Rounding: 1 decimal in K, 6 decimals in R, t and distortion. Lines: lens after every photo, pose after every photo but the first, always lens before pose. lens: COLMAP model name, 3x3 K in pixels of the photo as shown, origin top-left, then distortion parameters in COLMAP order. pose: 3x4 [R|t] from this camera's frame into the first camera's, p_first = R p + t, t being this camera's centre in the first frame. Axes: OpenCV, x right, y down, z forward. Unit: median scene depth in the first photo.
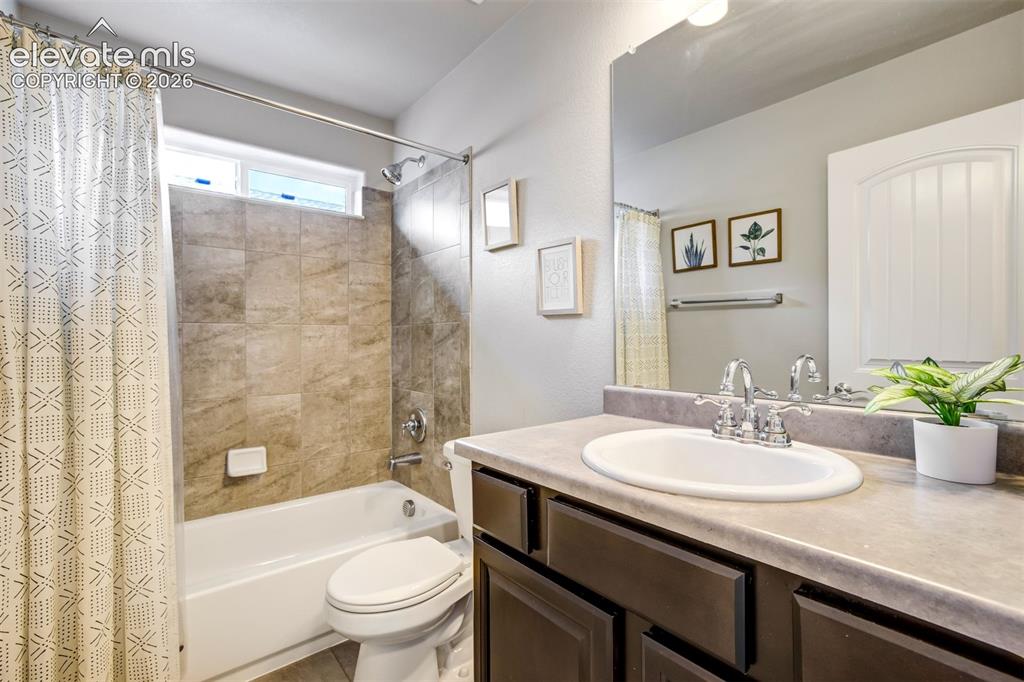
lens RADIAL K [[447.6, 0, 510.1], [0, 447.6, 339.9], [0, 0, 1]] dist [0.004358, 0.000932]
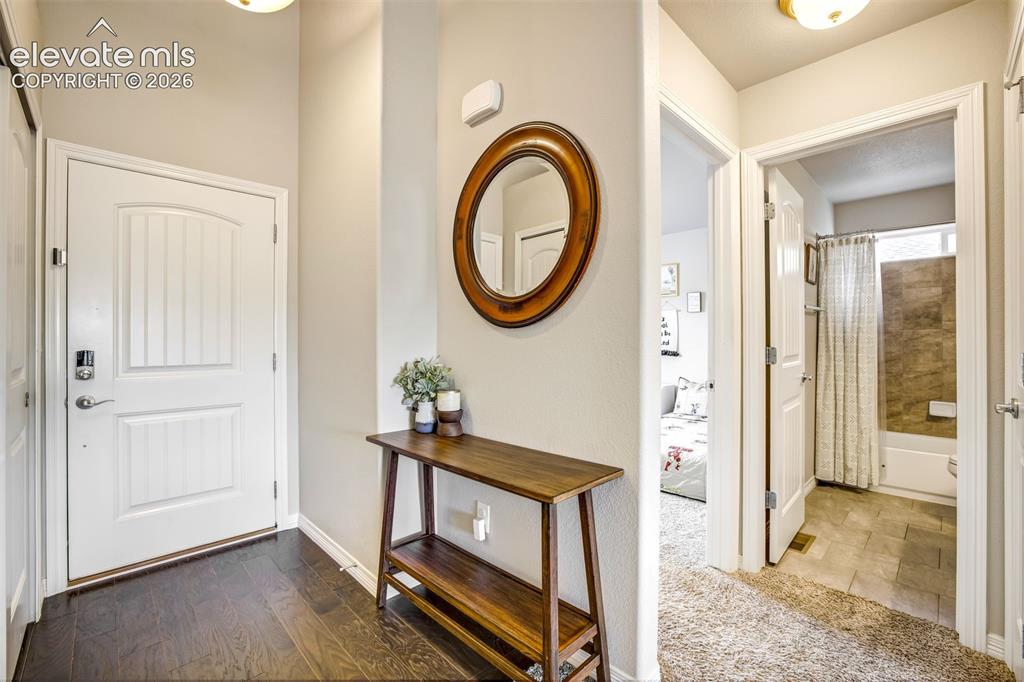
lens RADIAL K [[437.6, 0, 504.5], [0, 437.6, 341.1], [0, 0, 1]] dist [-0.028211, 0.012524]
pose [[0.074928, 0.005999, -0.997171, 0.953182], [0.001701, 0.999980, 0.006144, -0.003782], [0.997187, -0.002156, 0.074916, -0.814964]]
